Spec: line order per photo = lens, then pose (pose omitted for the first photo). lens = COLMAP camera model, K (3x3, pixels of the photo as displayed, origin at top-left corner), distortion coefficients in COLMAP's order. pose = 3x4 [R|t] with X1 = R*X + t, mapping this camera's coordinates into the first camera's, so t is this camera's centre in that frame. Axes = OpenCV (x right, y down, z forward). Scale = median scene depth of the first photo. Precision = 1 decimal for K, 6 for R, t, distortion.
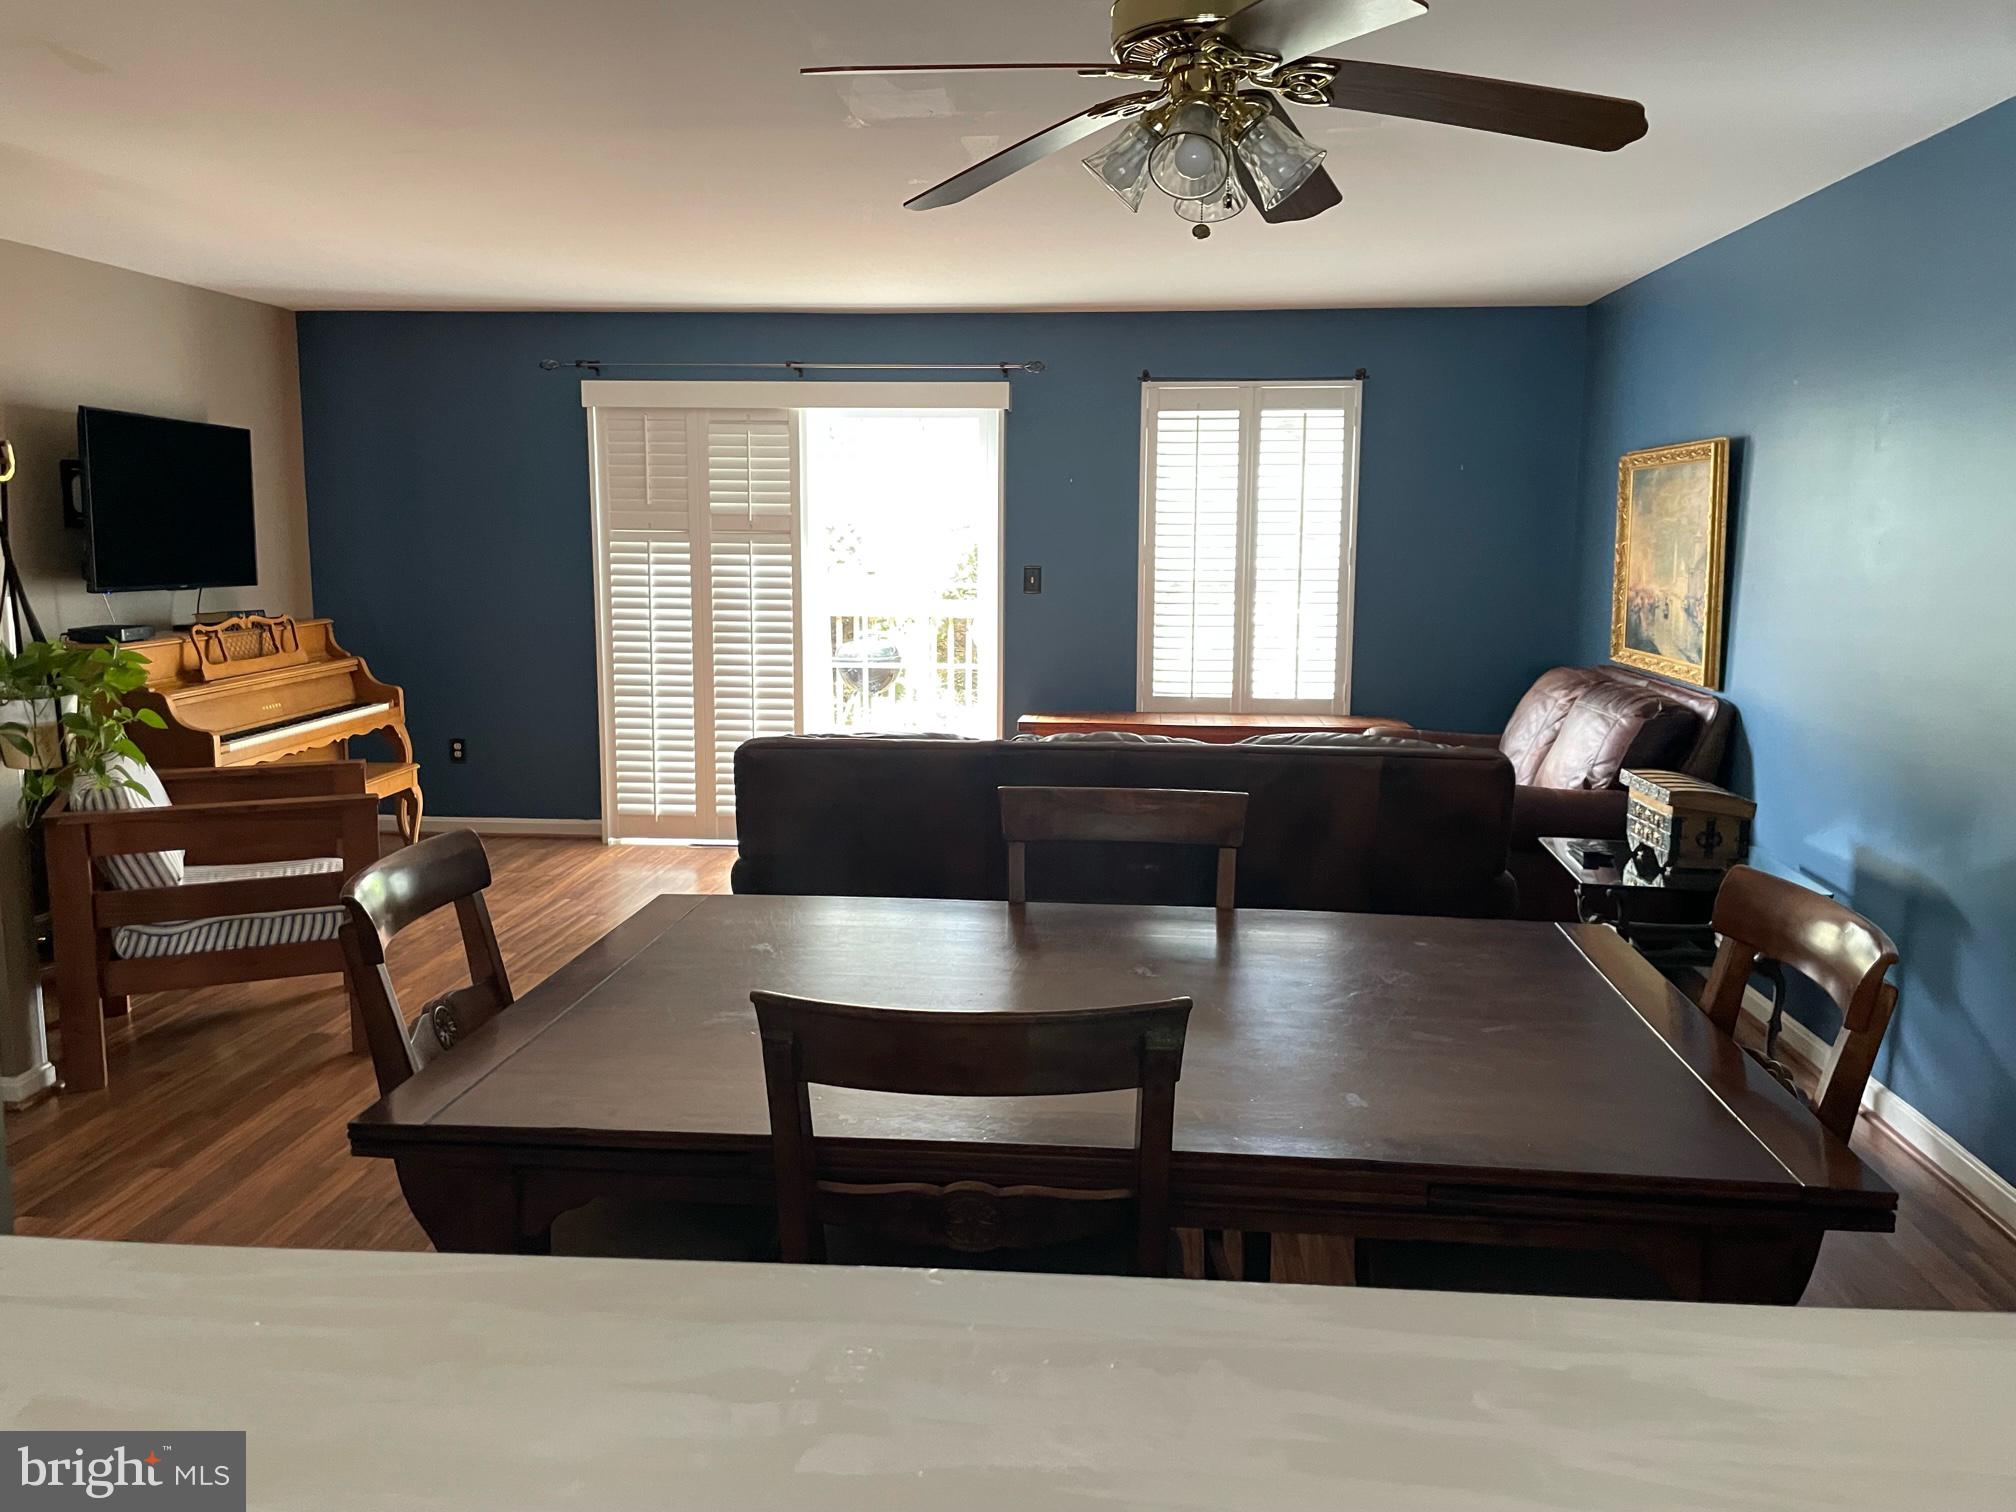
lens RADIAL K [[1541.3, 0, 1006.2], [0, 1541.3, 739.5], [0, 0, 1]] dist [0.101503, -0.136345]
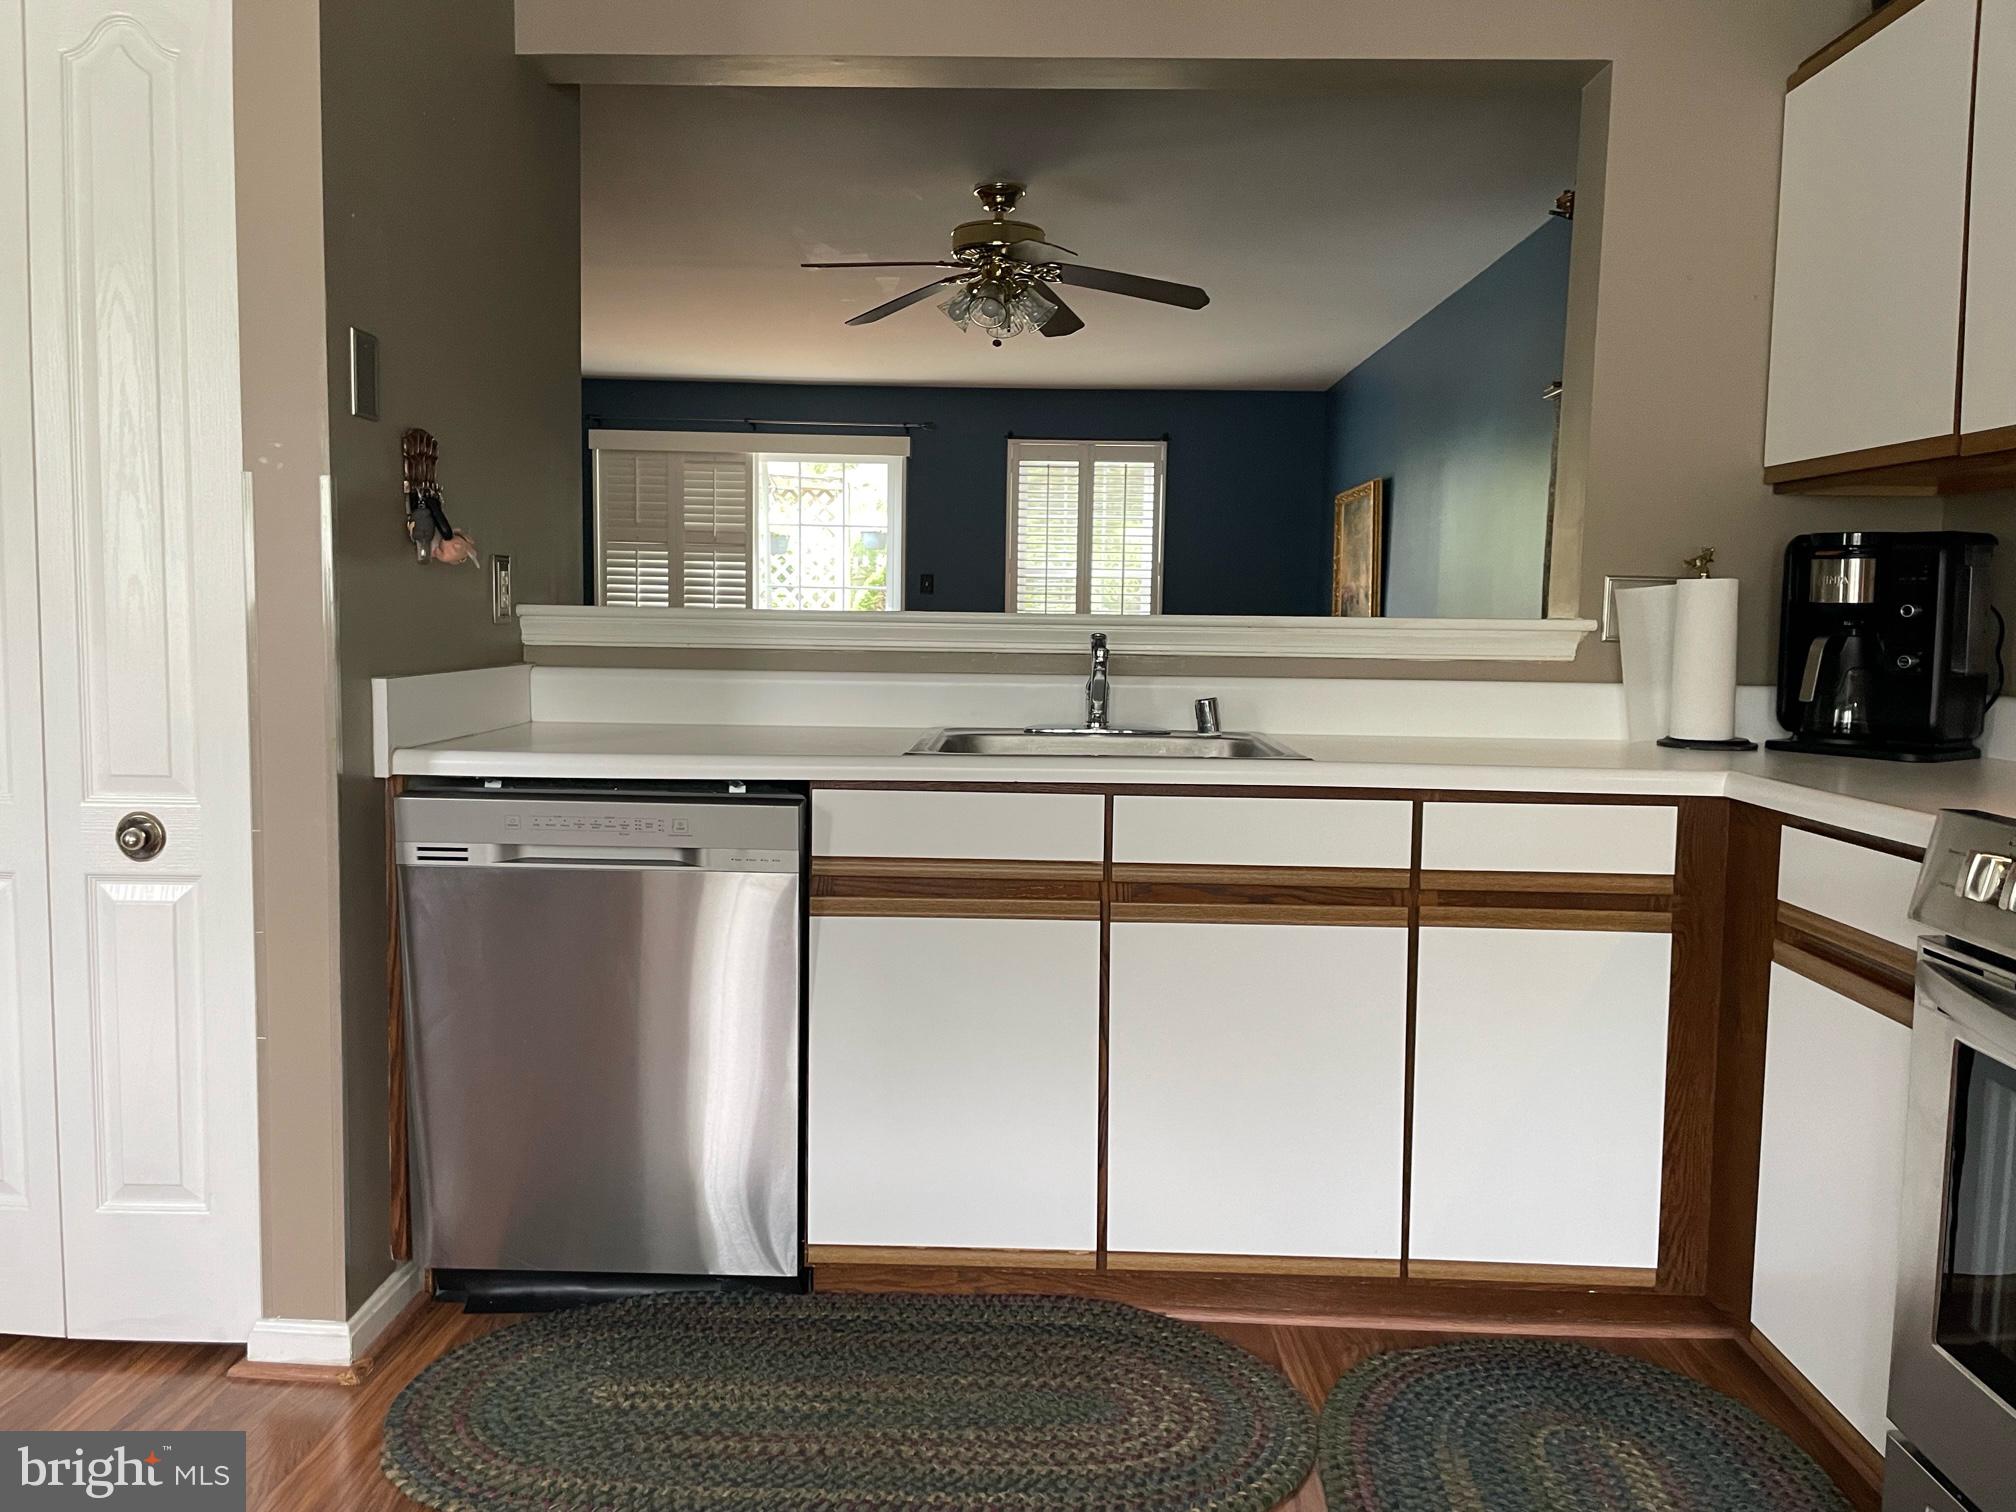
lens RADIAL K [[1541.3, 0, 1006.2], [0, 1541.3, 739.5], [0, 0, 1]] dist [0.101503, -0.136345]
pose [[0.998269, 0.009379, 0.058068, 0.009770], [-0.006545, 0.998787, -0.048806, 0.101790], [-0.058455, 0.048341, 0.997119, -0.350694]]
